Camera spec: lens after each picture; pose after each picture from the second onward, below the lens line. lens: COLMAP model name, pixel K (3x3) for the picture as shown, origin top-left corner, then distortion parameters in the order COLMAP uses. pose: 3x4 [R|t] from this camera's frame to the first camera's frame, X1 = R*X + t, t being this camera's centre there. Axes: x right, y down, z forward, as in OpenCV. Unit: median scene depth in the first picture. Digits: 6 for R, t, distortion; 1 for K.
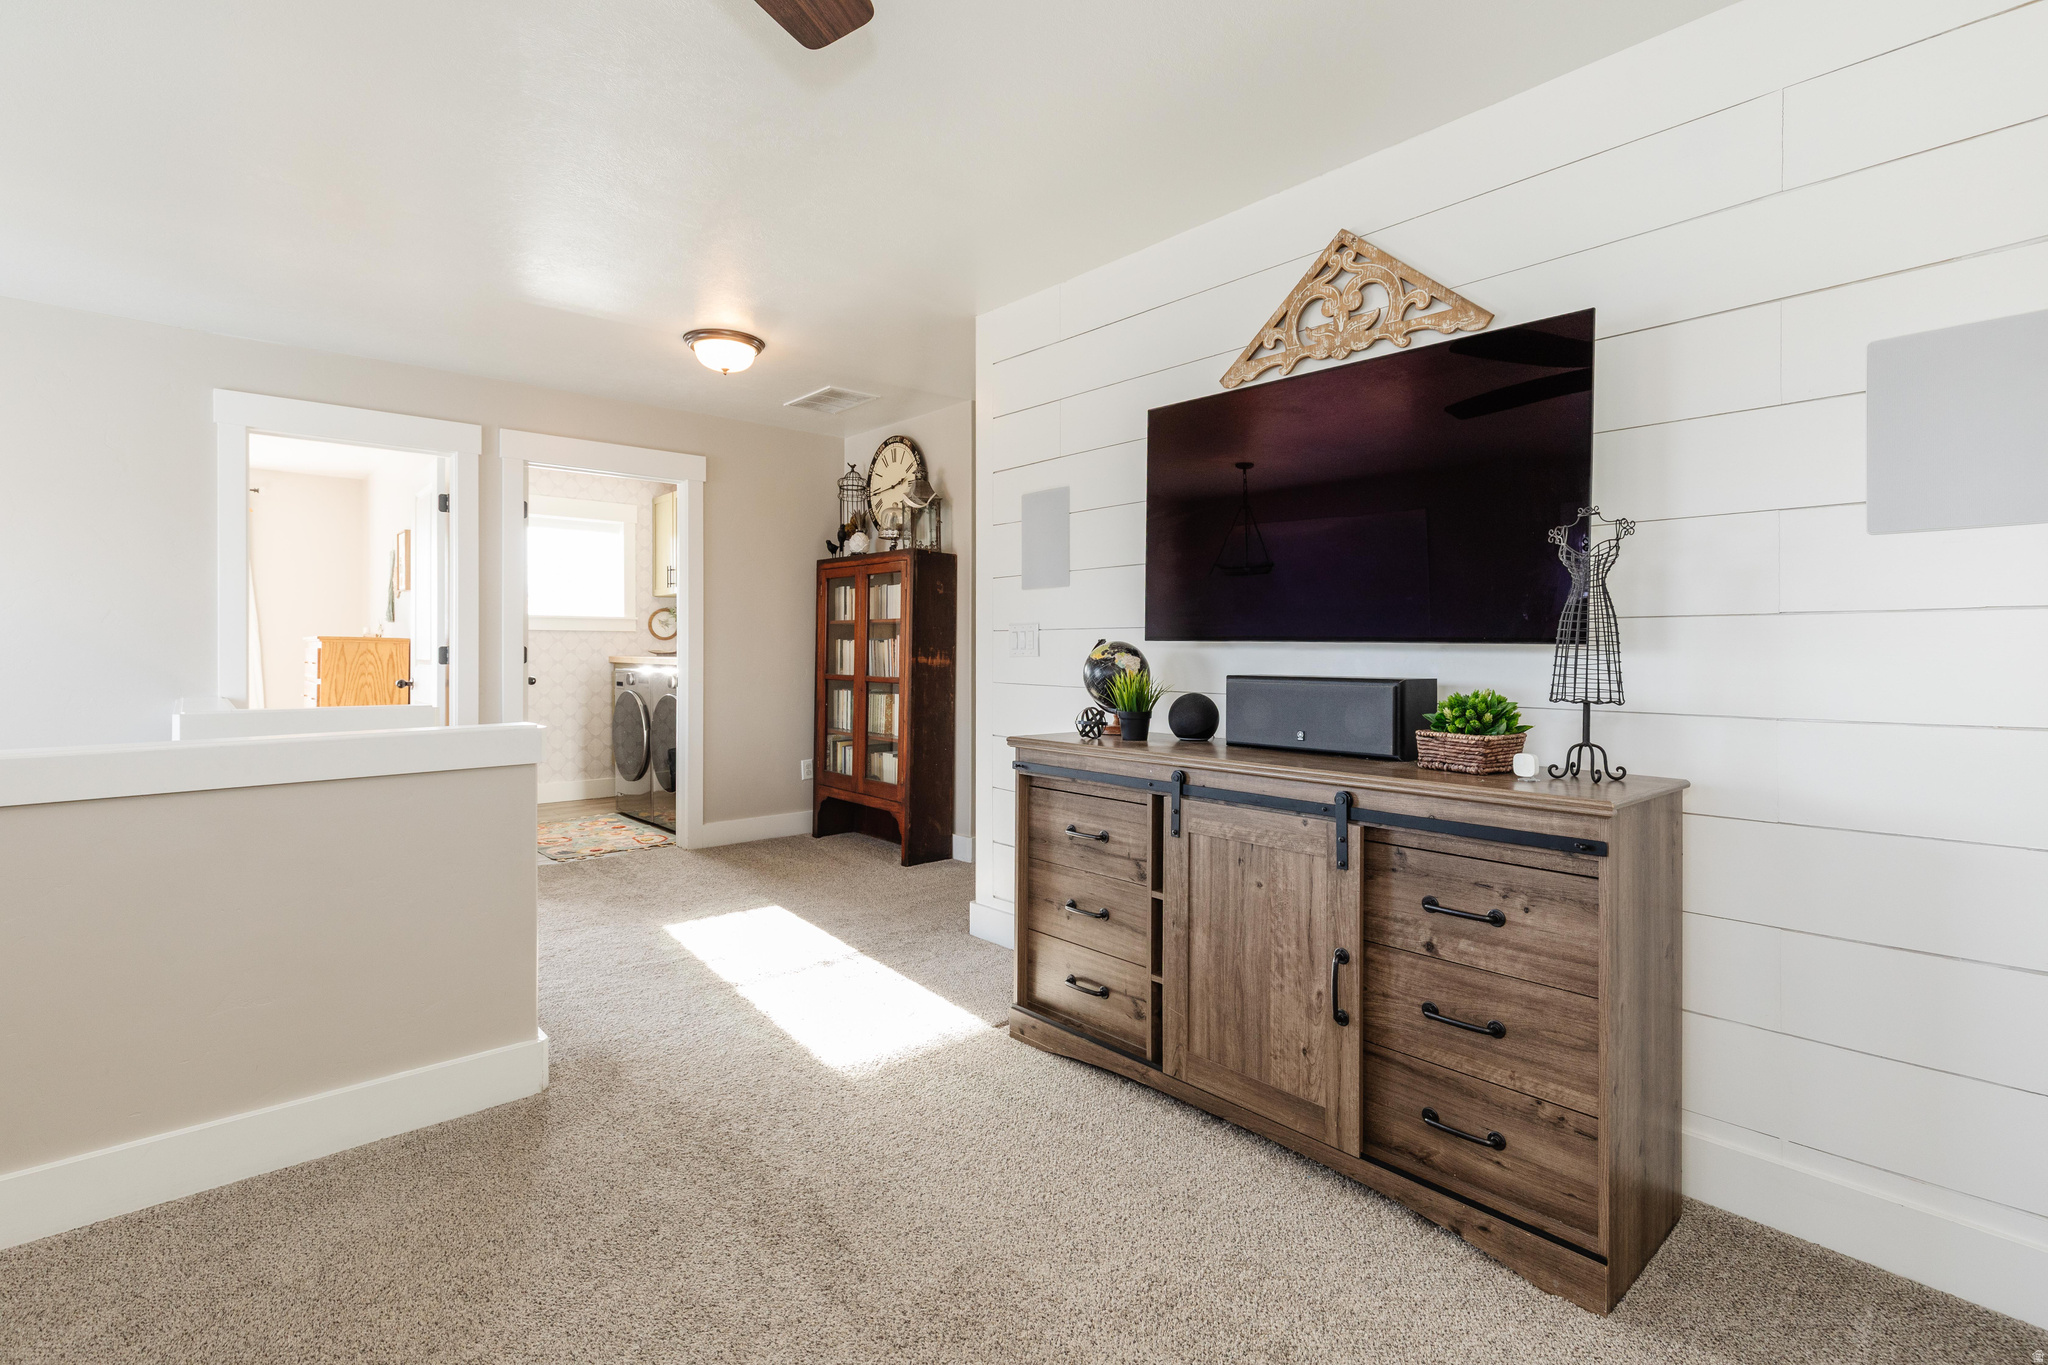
lens RADIAL K [[935.0, 0, 1027.7], [0, 935.0, 644.9], [0, 0, 1]] dist [0.018270, -0.000717]
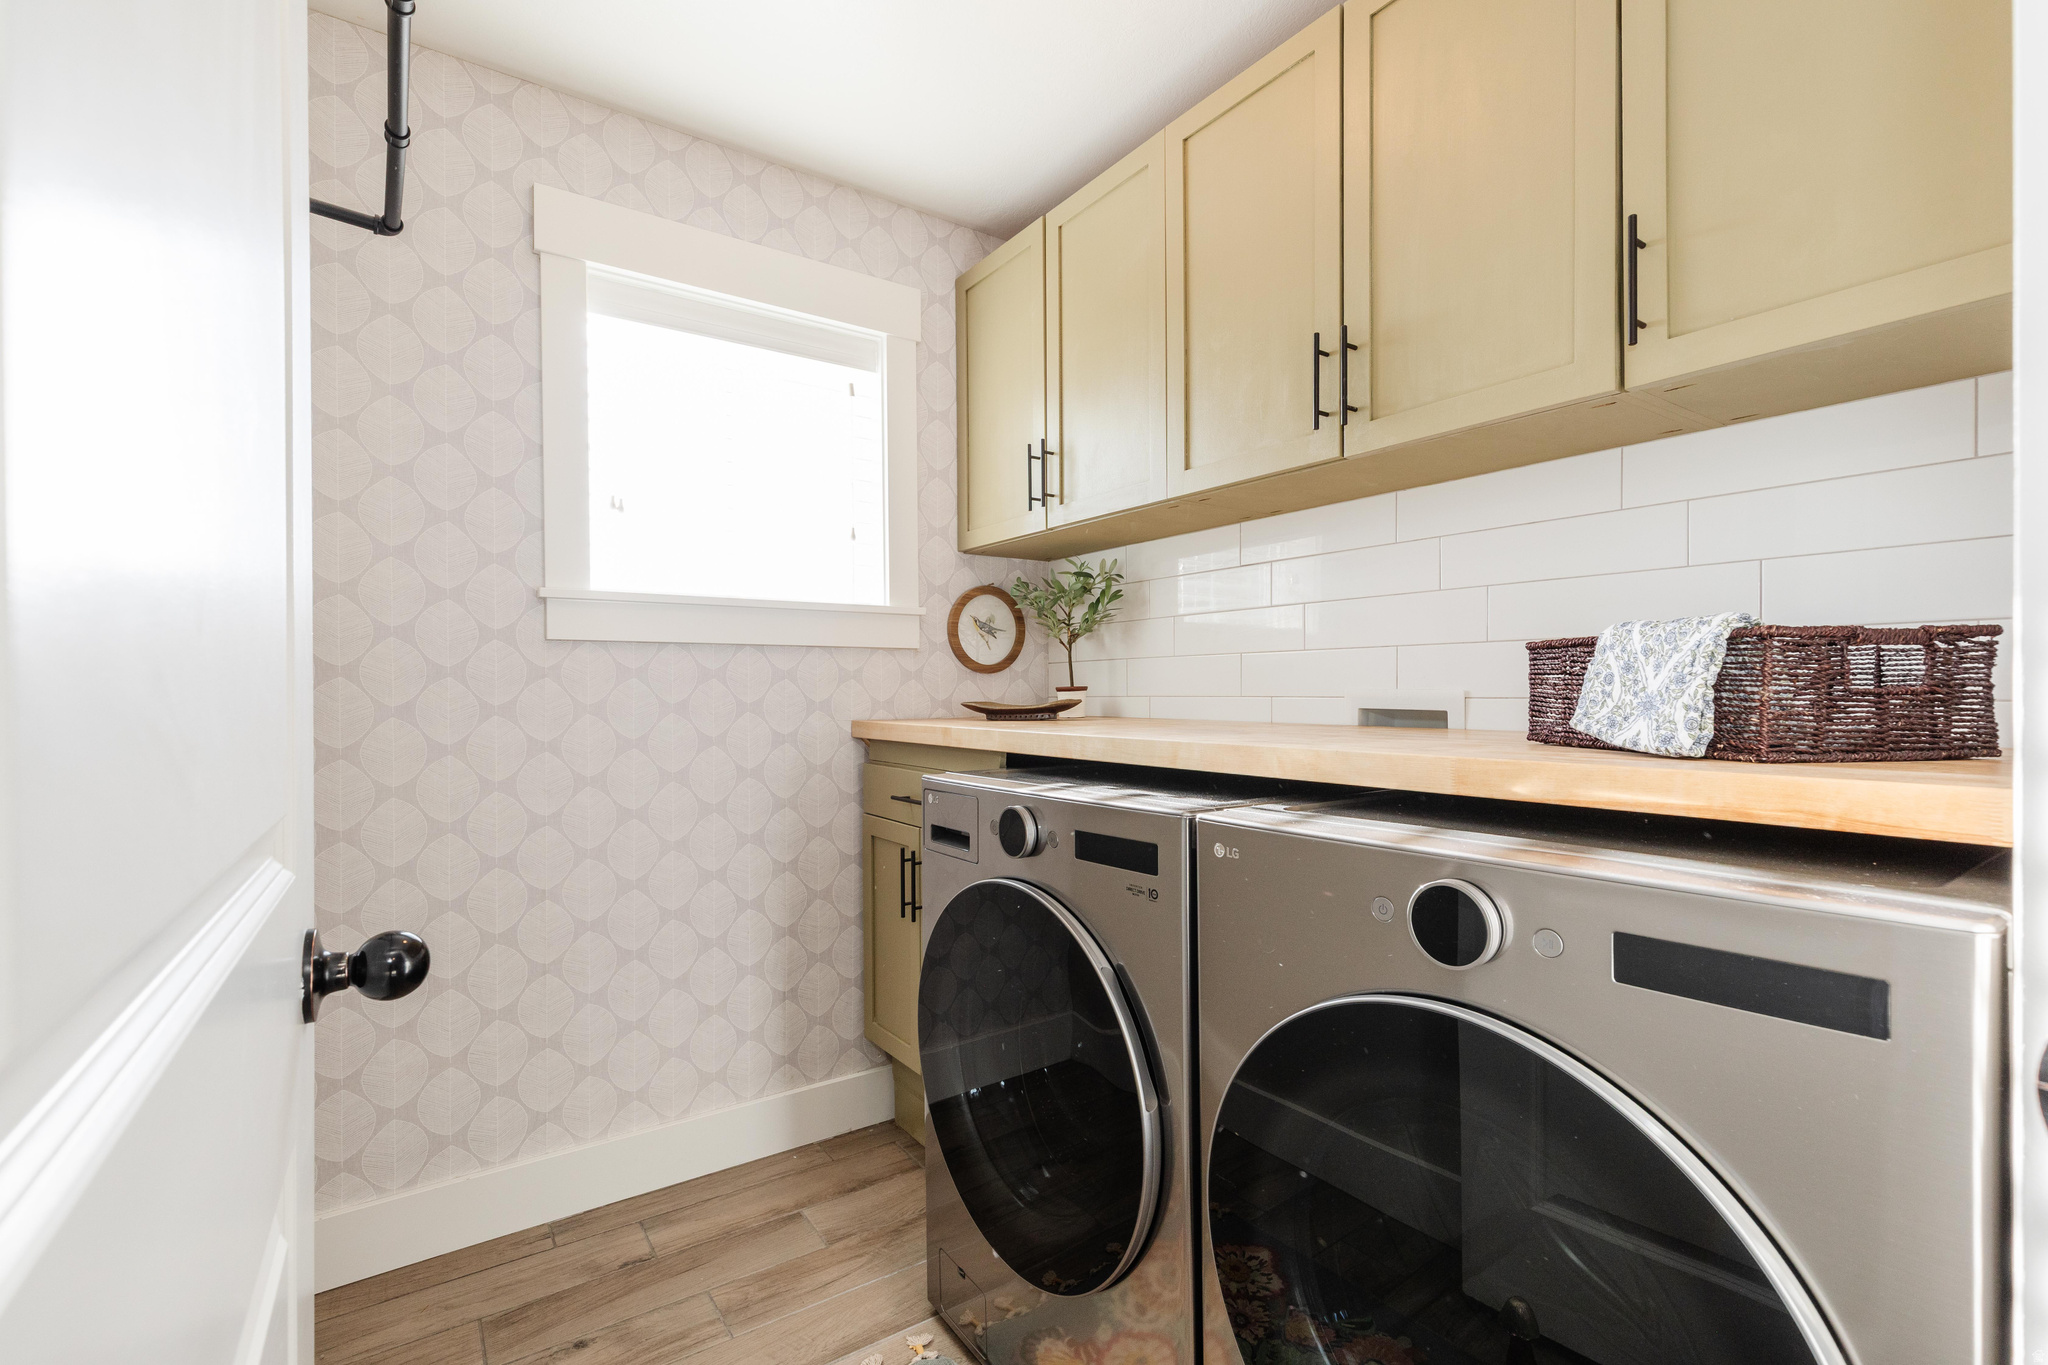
lens RADIAL K [[935.0, 0, 1025.4], [0, 935.0, 691.7], [0, 0, 1]] dist [0.018270, -0.000717]
pose [[0.991023, -0.006447, -0.133539, -0.339611], [0.006951, 0.999970, 0.003310, 0.001056], [0.133514, -0.004209, 0.991038, 0.673383]]
